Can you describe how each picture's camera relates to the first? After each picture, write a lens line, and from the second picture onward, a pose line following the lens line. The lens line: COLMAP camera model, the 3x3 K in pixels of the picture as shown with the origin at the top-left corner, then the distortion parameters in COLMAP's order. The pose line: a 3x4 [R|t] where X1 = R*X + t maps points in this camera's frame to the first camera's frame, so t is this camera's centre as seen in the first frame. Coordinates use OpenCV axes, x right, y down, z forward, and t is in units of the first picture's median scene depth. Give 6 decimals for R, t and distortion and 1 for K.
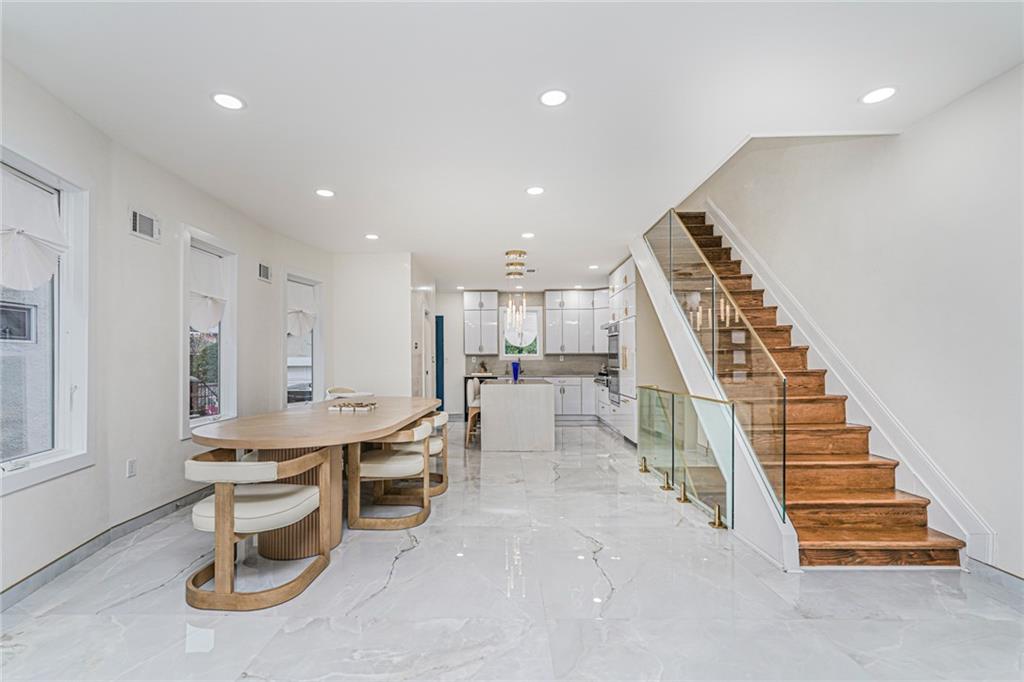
lens RADIAL K [[463.6, 0, 497.5], [0, 463.6, 352.0], [0, 0, 1]] dist [-0.011685, 0.003749]
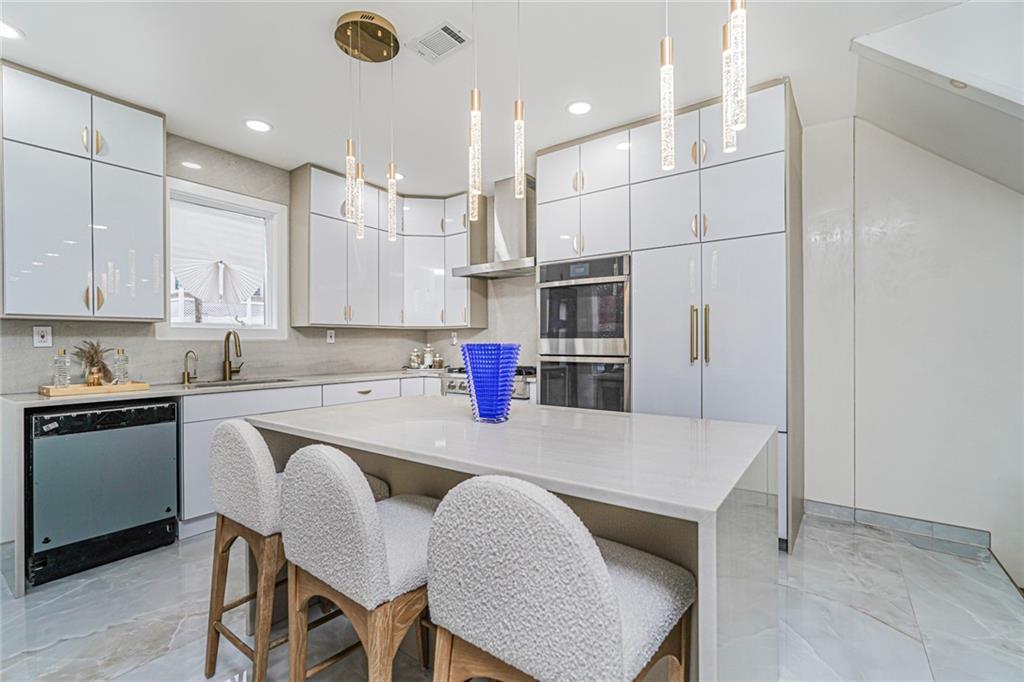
lens RADIAL K [[463.6, 0, 509.6], [0, 463.6, 332.6], [0, 0, 1]] dist [-0.011685, 0.003749]
pose [[0.577310, 0.022326, 0.816220, -0.129413], [-0.012386, 0.999751, -0.018586, 0.017333], [-0.816431, 0.000620, 0.577443, 0.692552]]
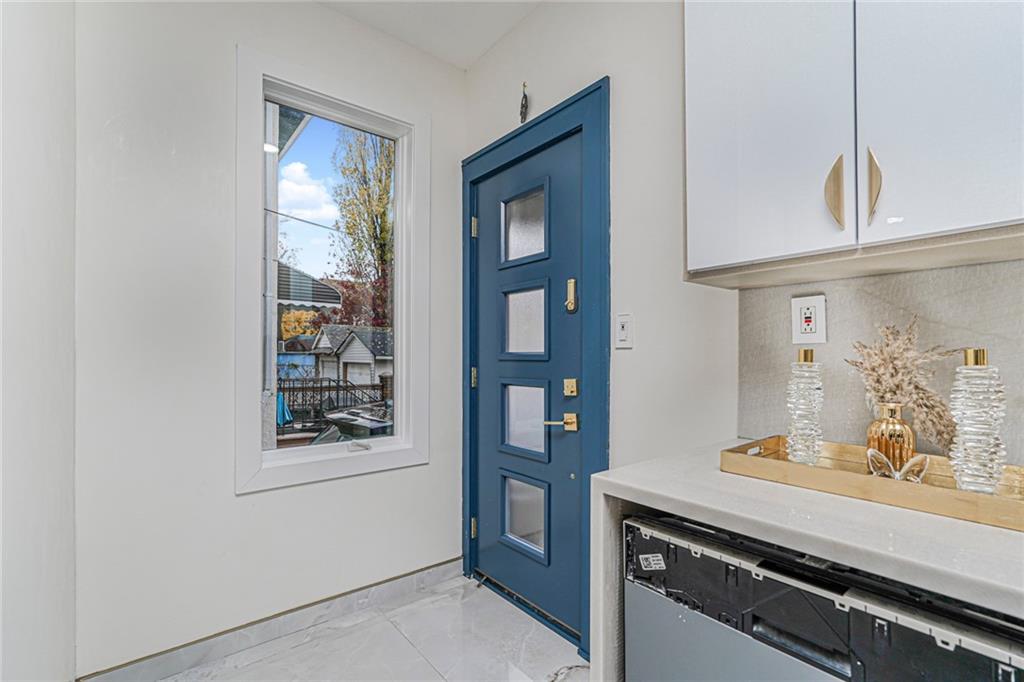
lens RADIAL K [[463.6, 0, 502.0], [0, 463.6, 347.9], [0, 0, 1]] dist [-0.011685, 0.003749]
pose [[0.639606, -0.002389, -0.768699, -0.011197], [0.007949, 0.999962, 0.003507, 0.025244], [0.768662, -0.008353, 0.639601, 0.977846]]
